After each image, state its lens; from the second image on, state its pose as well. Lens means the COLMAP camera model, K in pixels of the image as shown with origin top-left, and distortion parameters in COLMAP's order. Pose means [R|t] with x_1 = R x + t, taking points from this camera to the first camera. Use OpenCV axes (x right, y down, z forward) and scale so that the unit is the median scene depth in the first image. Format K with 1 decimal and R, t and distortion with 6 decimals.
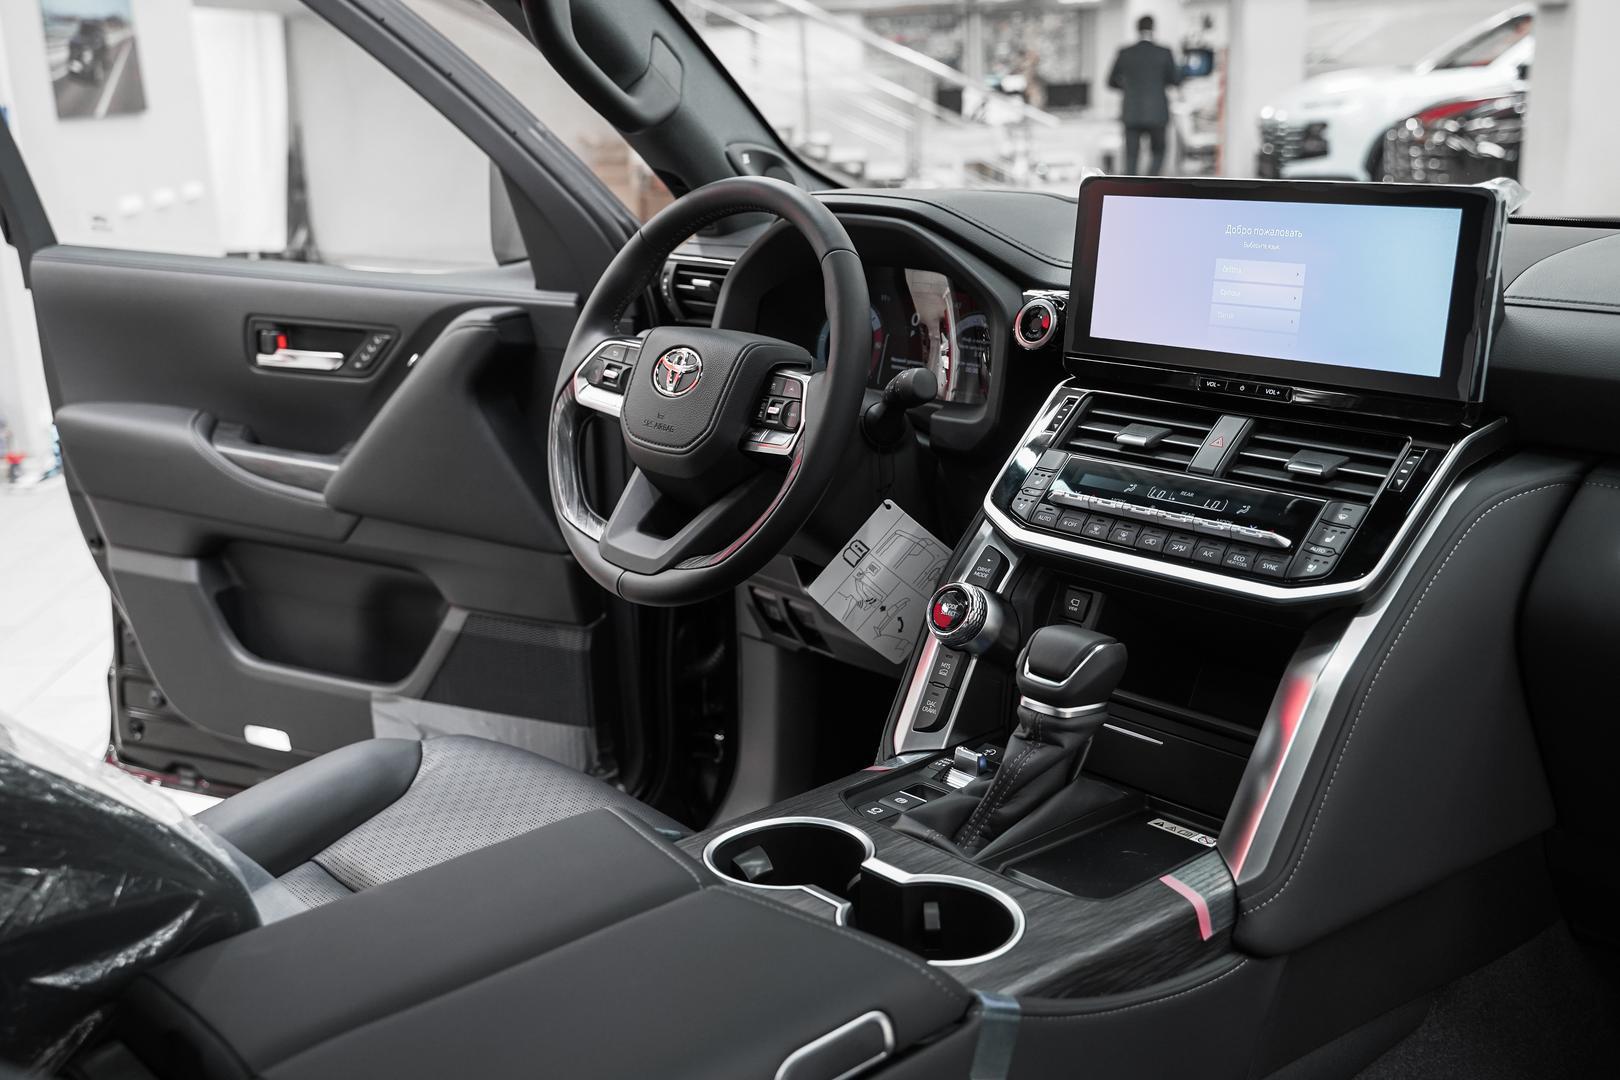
lens RADIAL K [[1677.5, 0, 796.9], [0, 1677.5, 538.6], [0, 0, 1]] dist [0.005312, 0.000000]
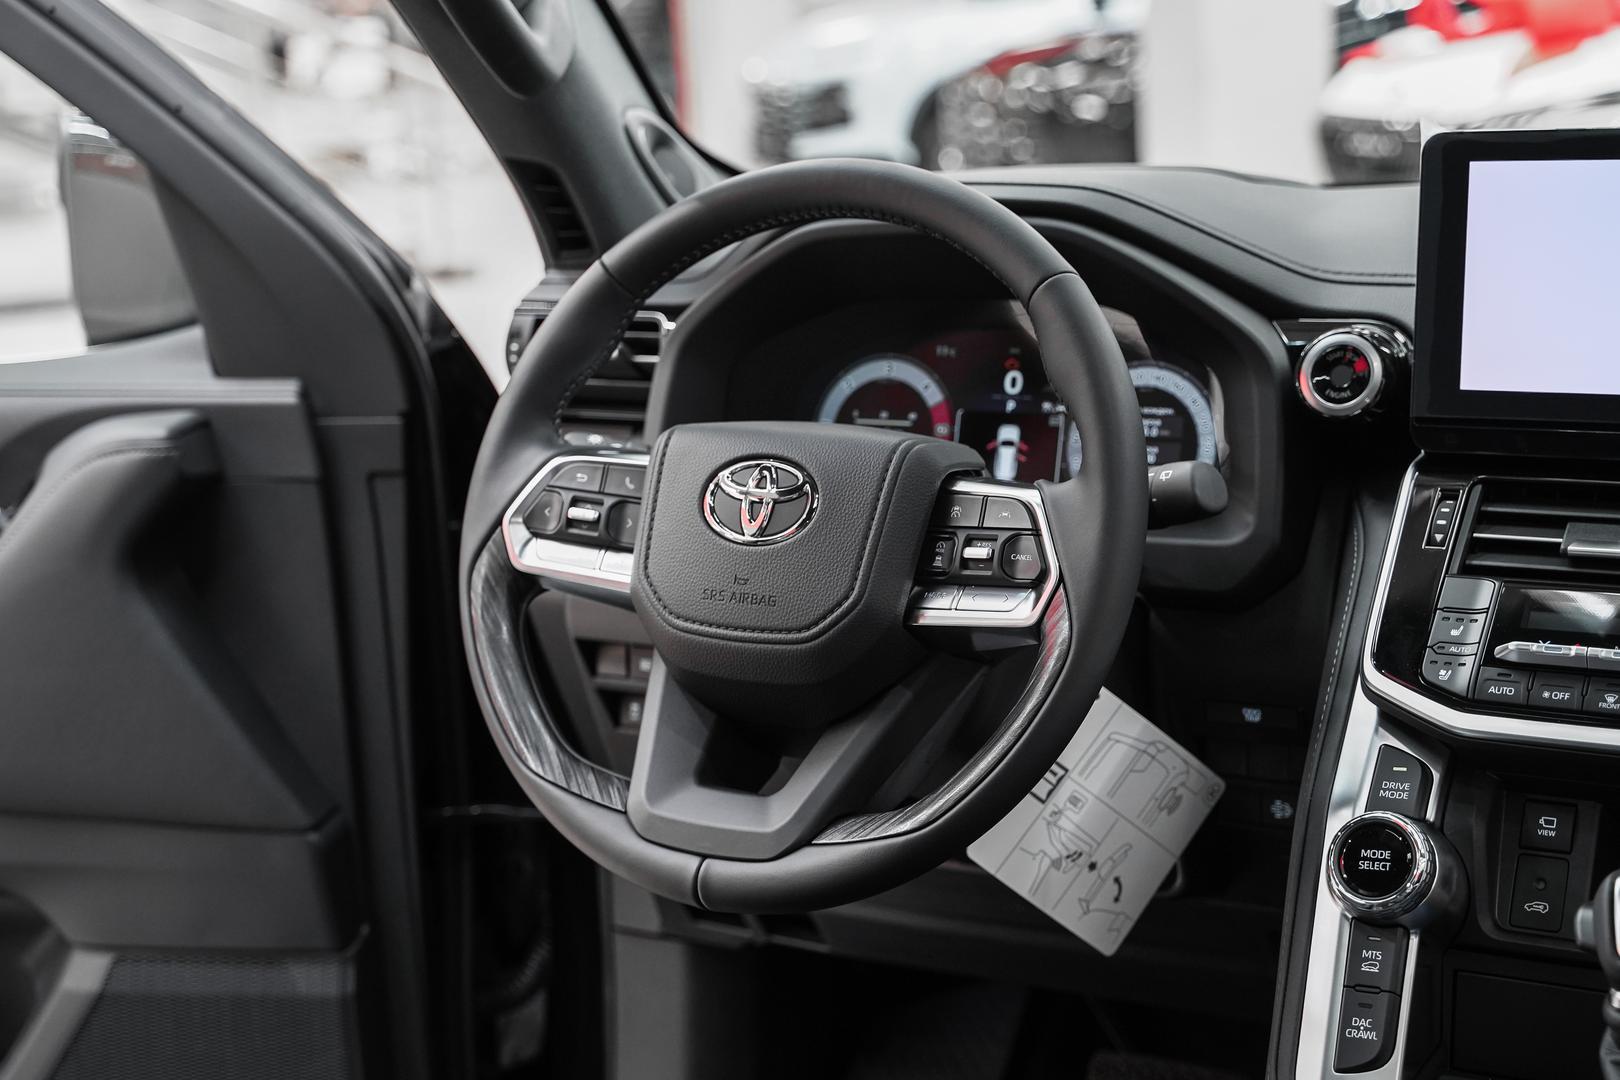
lens RADIAL K [[2463.9, 0, 808.6], [0, 2463.9, 548.9], [0, 0, 1]] dist [-0.003289, 0.000000]
pose [[0.948692, -0.088222, 0.303646, -0.316341], [0.106594, 0.993309, -0.044436, -0.044504], [-0.297694, 0.074523, 0.951748, 0.197987]]
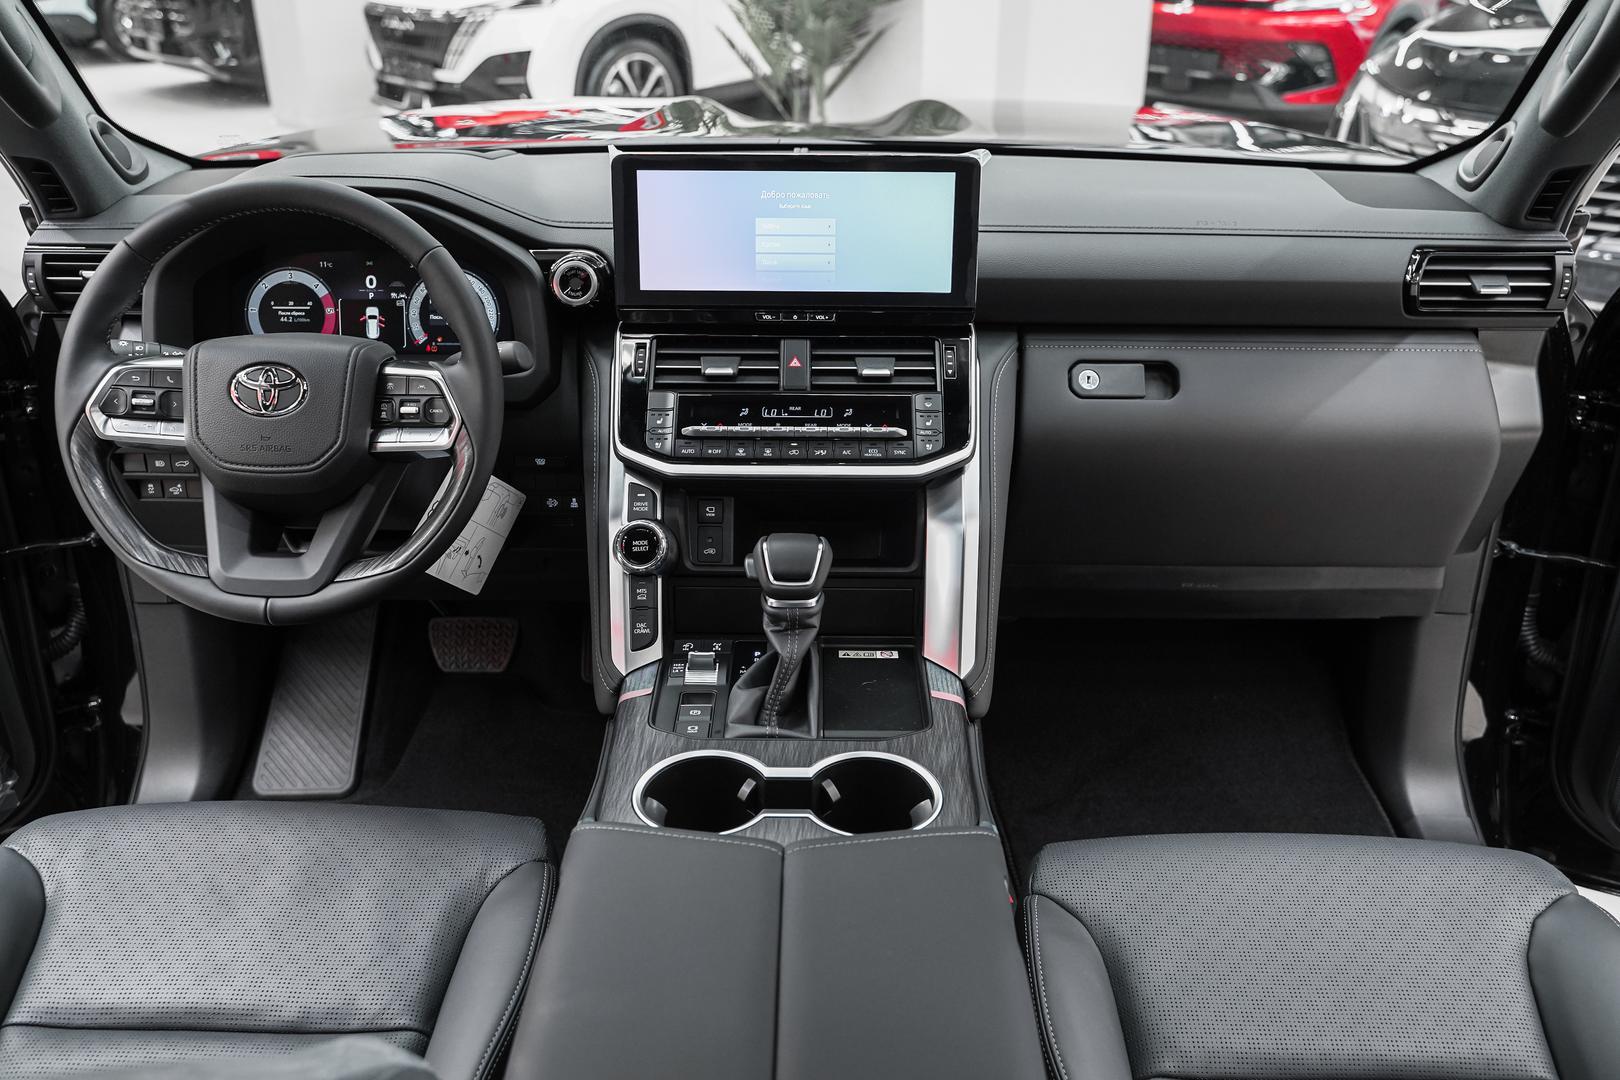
lens RADIAL K [[1304.6, 0, 793.2], [0, 1304.6, 528.7], [0, 0, 1]] dist [-0.025424, 0.025008]
pose [[0.671719, -0.292958, 0.680418, -0.409822], [0.170782, 0.954982, 0.242574, -0.155368], [-0.720851, -0.046739, 0.691512, 0.255998]]
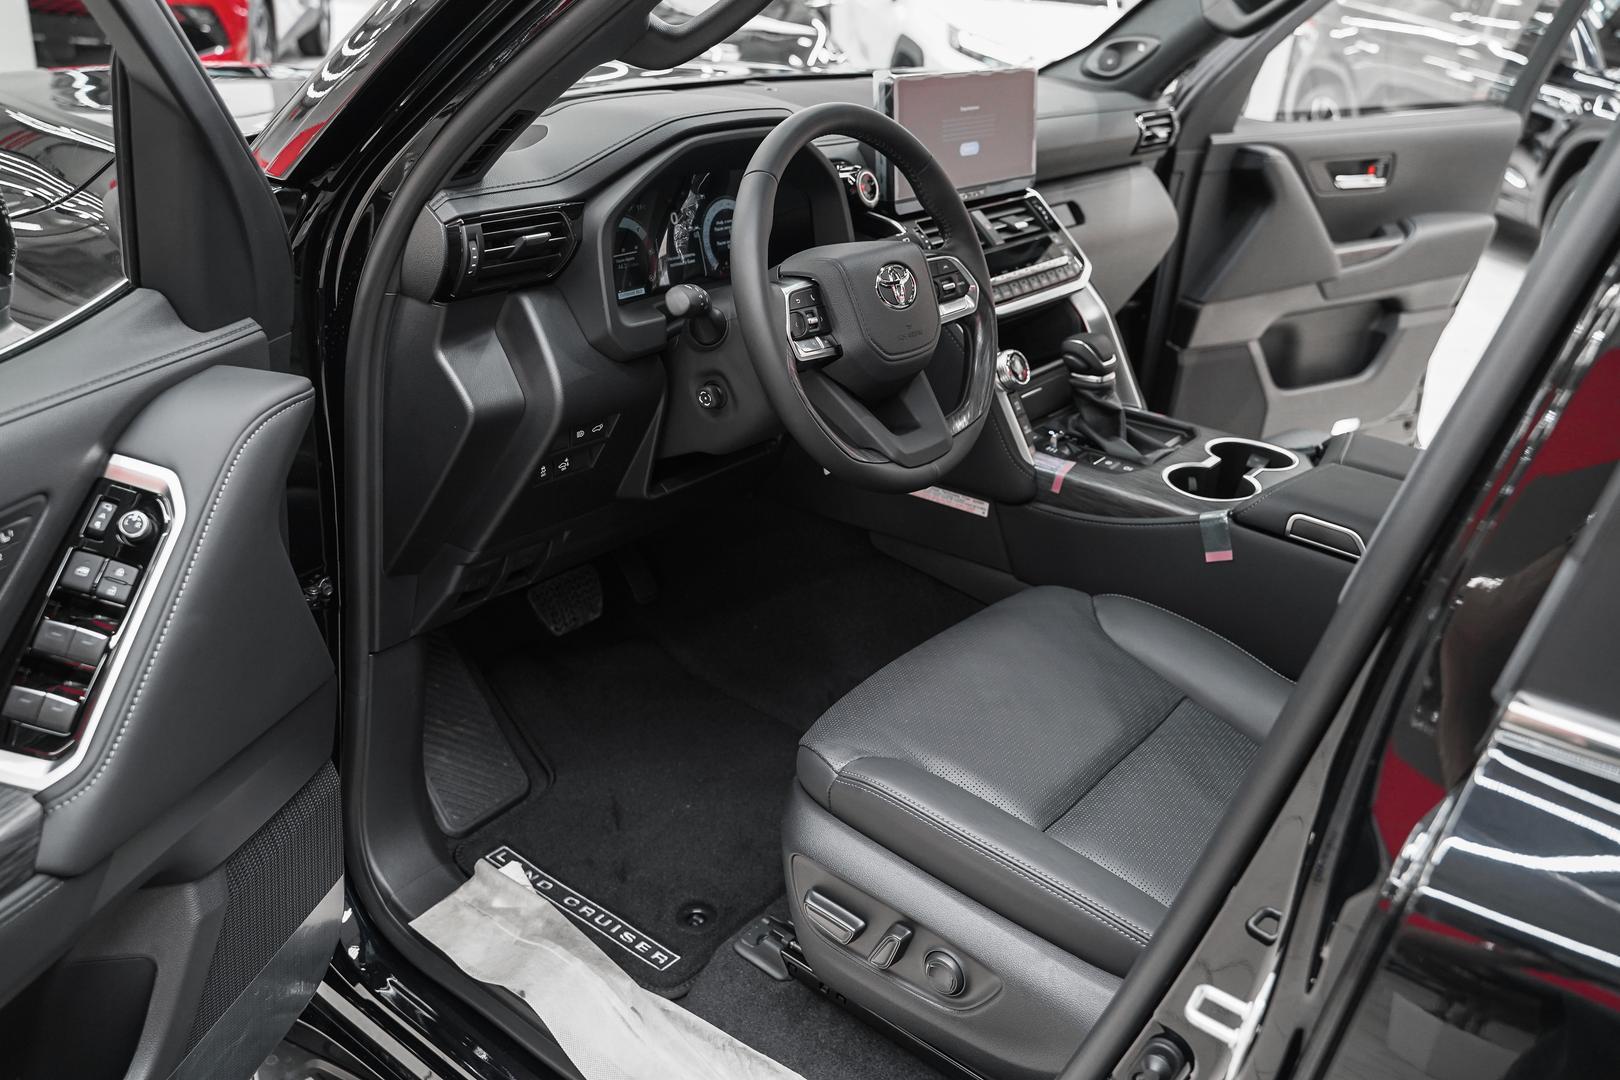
lens RADIAL K [[1304.6, 0, 816.3], [0, 1304.6, 515.8], [0, 0, 1]] dist [-0.025424, 0.025008]
pose [[-0.181672, -0.391528, 0.902054, -0.919318], [0.197924, 0.883987, 0.423548, -0.347947], [-0.963235, 0.255485, -0.083103, 1.178870]]
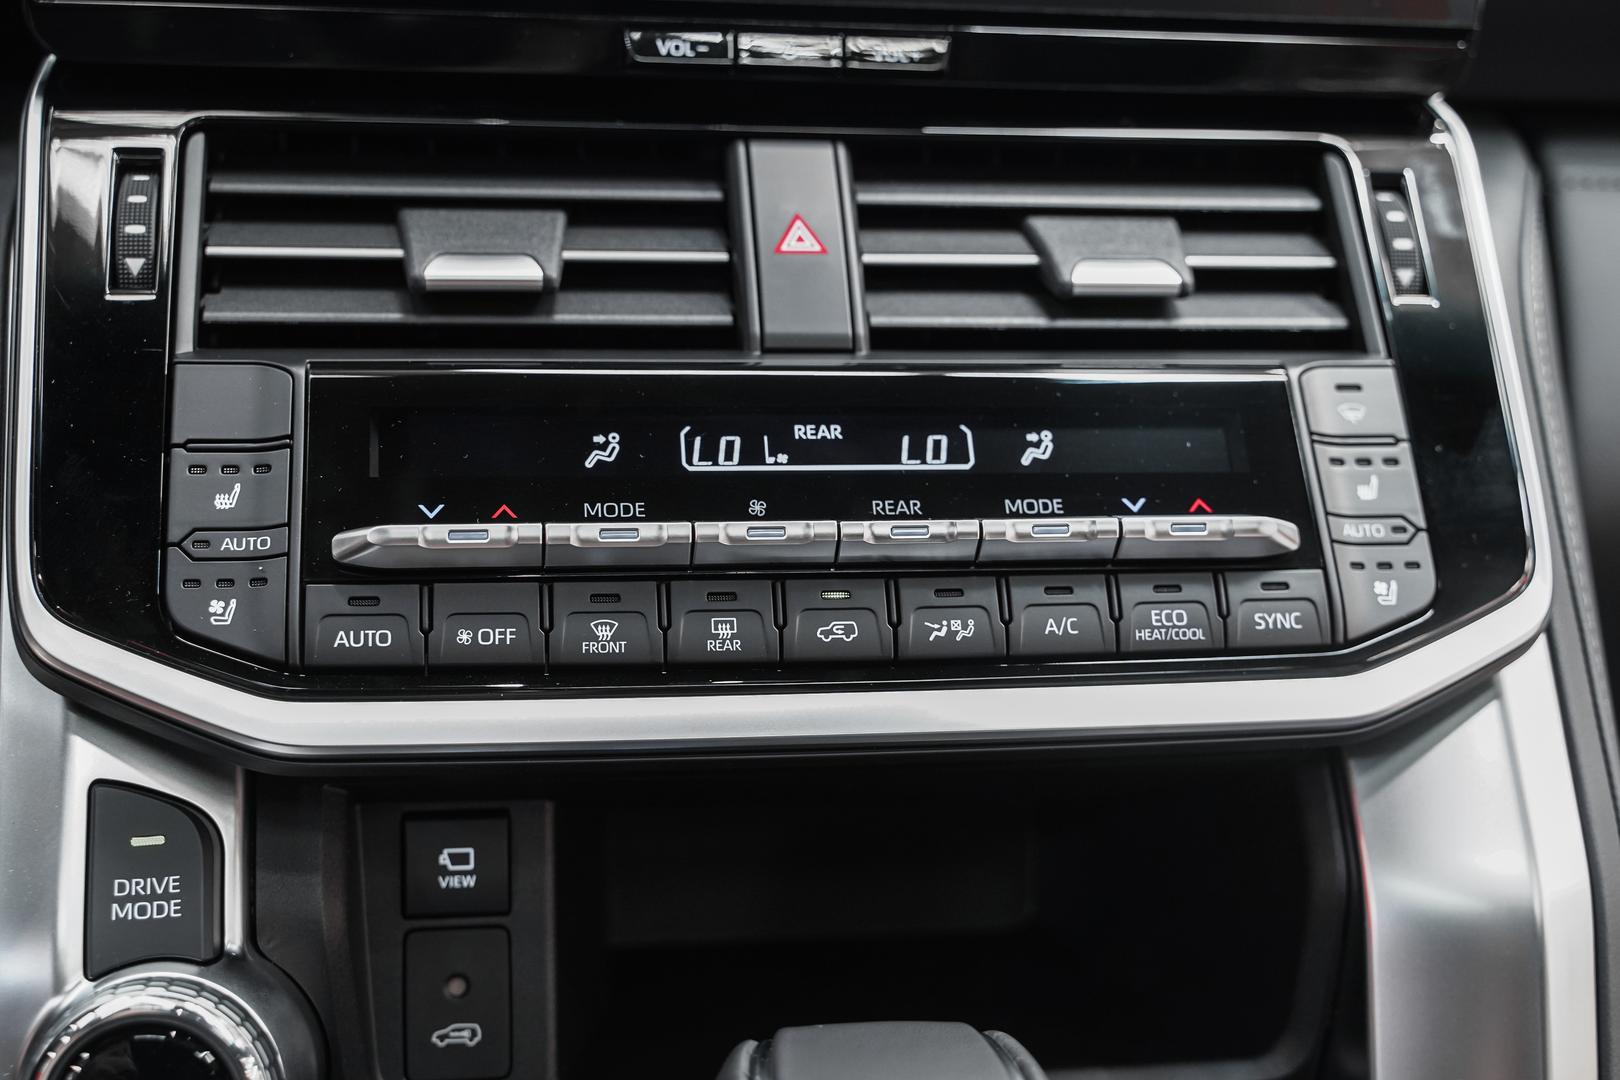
lens RADIAL K [[2110.8, 0, 809.3], [0, 2110.8, 531.9], [0, 0, 1]] dist [0.025895, 0.000000]
pose [[0.546785, -0.316351, 0.775208, -0.062230], [0.143119, 0.947560, 0.285738, -0.101962], [-0.824950, -0.045290, 0.563388, 0.667548]]
